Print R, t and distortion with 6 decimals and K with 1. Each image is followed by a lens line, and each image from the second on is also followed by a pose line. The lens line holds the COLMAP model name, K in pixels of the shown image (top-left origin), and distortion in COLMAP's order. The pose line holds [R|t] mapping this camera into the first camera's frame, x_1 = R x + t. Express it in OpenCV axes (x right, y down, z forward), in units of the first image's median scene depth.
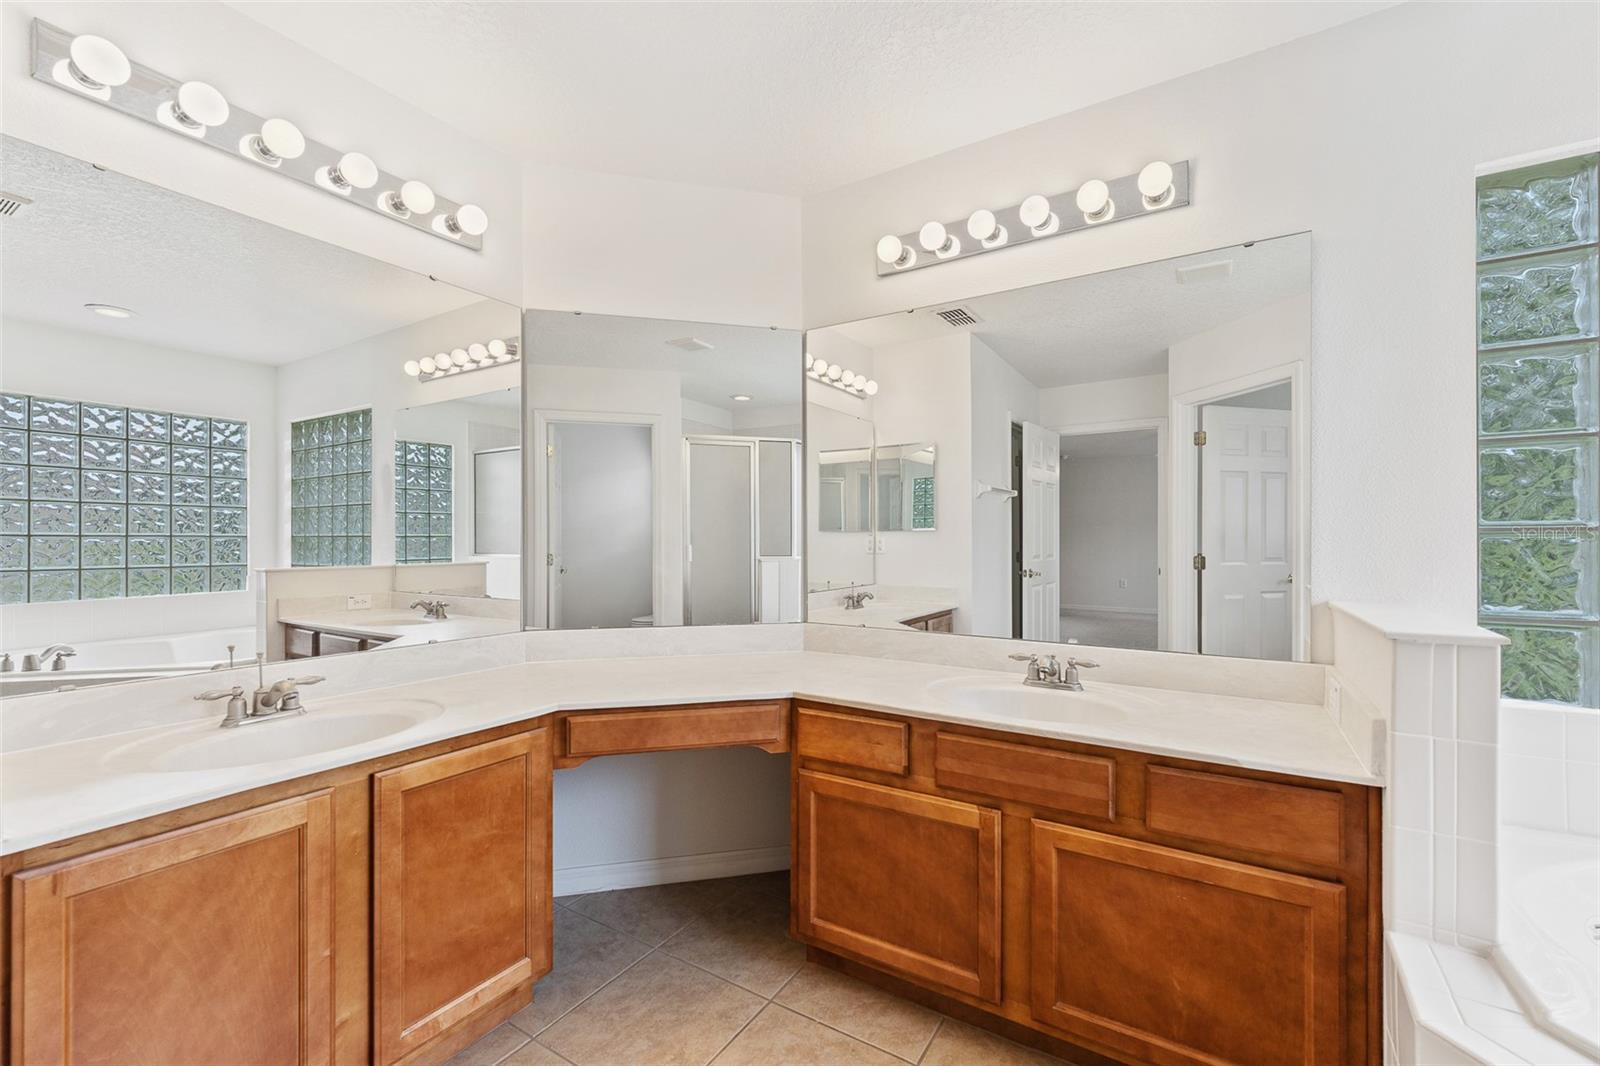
lens RADIAL K [[651.5, 0, 805.4], [0, 651.5, 543.5], [0, 0, 1]] dist [-0.003500, -0.000593]
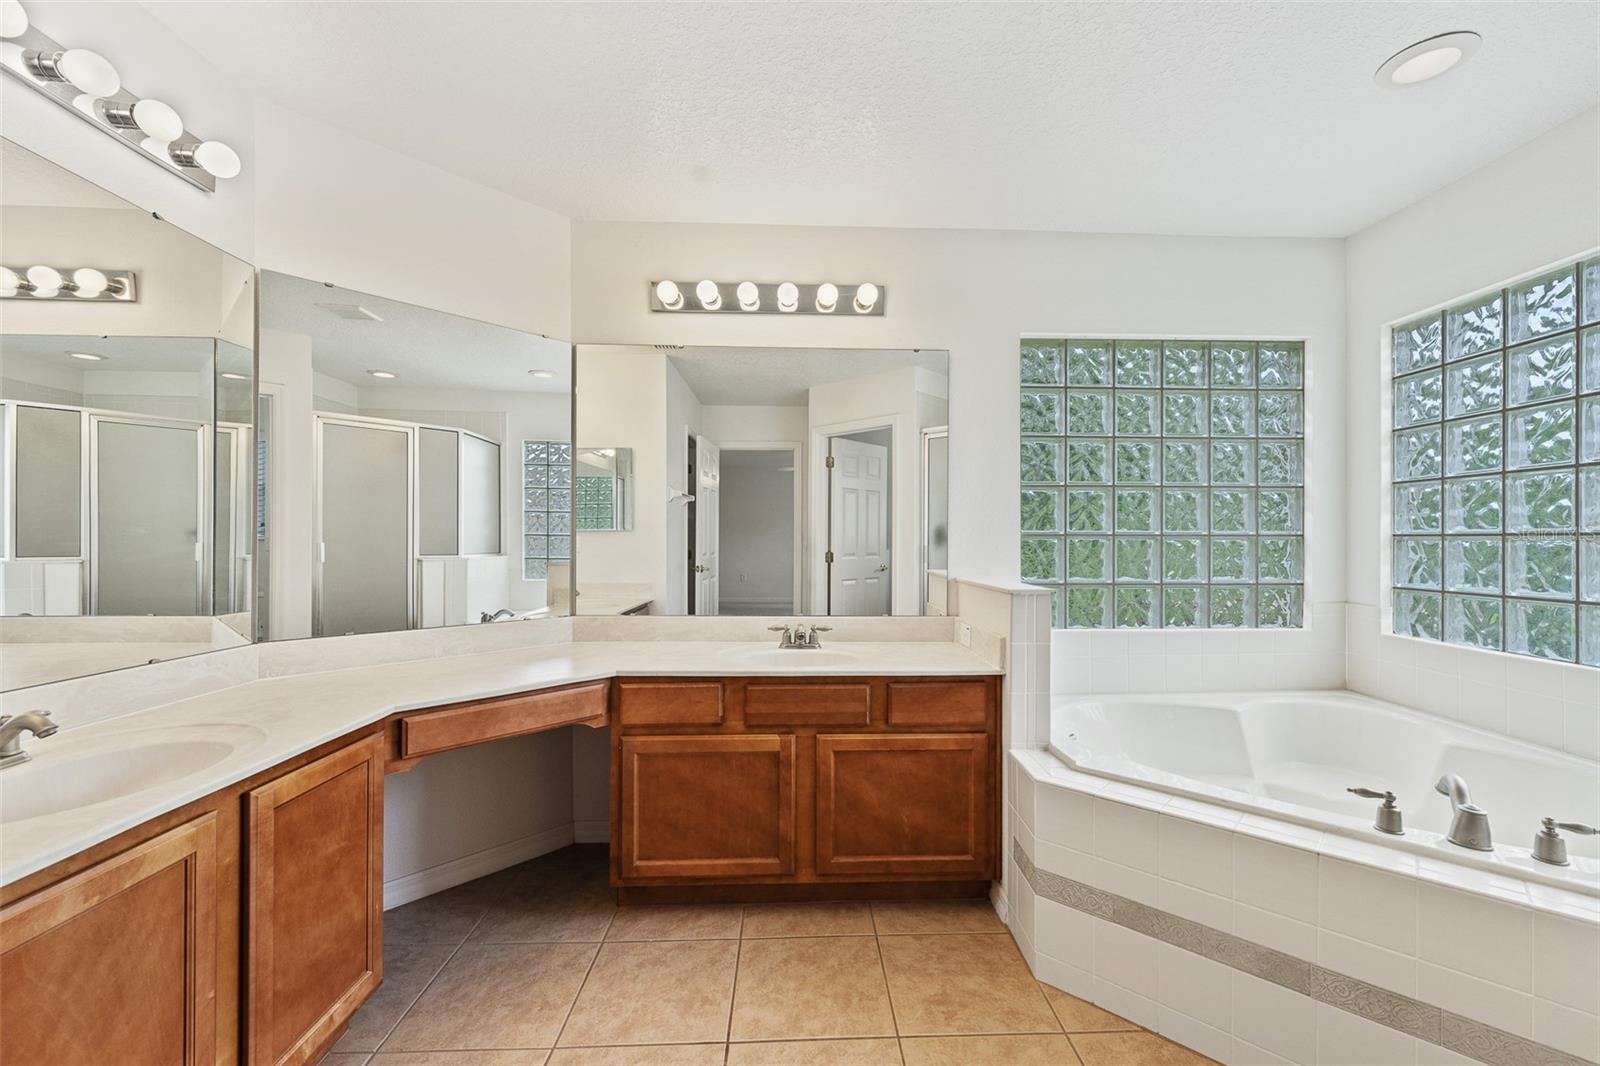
lens RADIAL K [[651.5, 0, 805.4], [0, 651.5, 543.5], [0, 0, 1]] dist [-0.003500, -0.000593]
pose [[0.831841, 0.001165, 0.555013, -0.443945], [-0.002156, 0.999997, 0.001132, 0.001174], [-0.555010, -0.002138, 0.831841, -0.165283]]
